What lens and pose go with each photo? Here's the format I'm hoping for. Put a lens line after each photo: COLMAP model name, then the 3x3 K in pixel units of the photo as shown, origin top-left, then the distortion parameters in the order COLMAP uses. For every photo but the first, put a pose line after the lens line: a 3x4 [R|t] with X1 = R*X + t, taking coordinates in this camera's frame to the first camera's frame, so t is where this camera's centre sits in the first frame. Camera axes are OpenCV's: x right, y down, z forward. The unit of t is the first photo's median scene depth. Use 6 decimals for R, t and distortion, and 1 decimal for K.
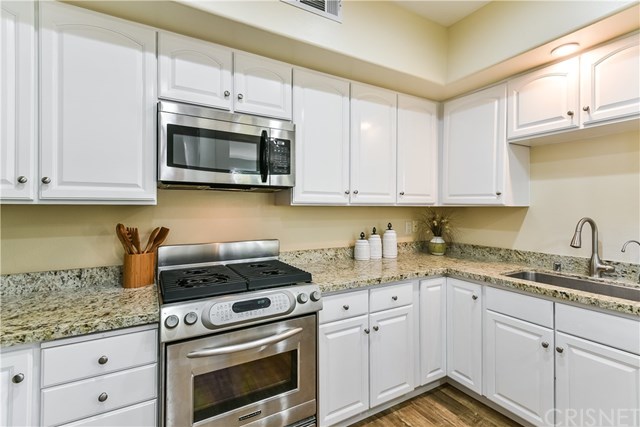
lens RADIAL K [[295.0, 0, 328.8], [0, 295.0, 203.9], [0, 0, 1]] dist [0.012268, -0.000985]
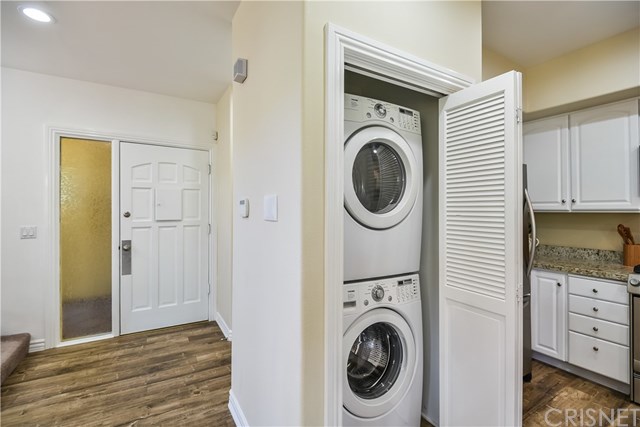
lens RADIAL K [[295.0, 0, 323.8], [0, 295.0, 210.1], [0, 0, 1]] dist [0.012268, -0.000985]
pose [[-0.006605, -0.005559, -0.999963, 1.065998], [0.014670, 0.999876, -0.005655, -0.028375], [0.999871, -0.014707, -0.006523, -0.680117]]
